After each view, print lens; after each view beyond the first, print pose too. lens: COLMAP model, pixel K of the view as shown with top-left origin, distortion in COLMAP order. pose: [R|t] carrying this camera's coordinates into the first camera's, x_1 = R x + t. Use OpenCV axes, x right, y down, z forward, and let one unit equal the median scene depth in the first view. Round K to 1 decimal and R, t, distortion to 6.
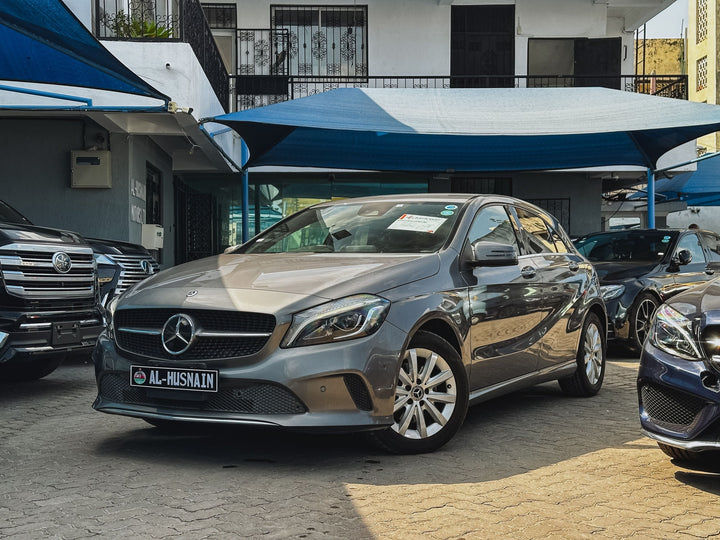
lens RADIAL K [[1100.0, 0, 360.0], [0, 1100.0, 270.0], [0, 0, 1]] dist [0.227263, -0.596077]
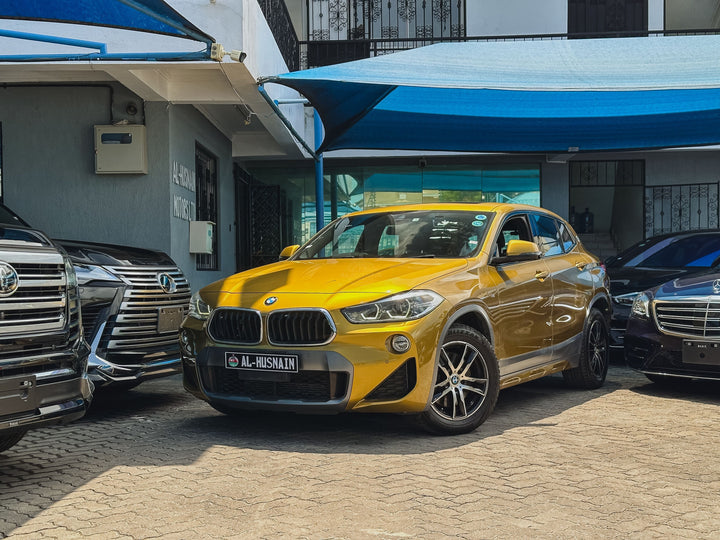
lens RADIAL K [[1100.0, 0, 360.0], [0, 1100.0, 270.0], [0, 0, 1]] dist [0.227263, -0.596077]
pose [[0.997697, -0.010617, -0.066996, -0.021109], [0.010586, 0.999944, -0.000818, -0.004032], [0.067001, 0.000107, 0.997753, 0.196815]]
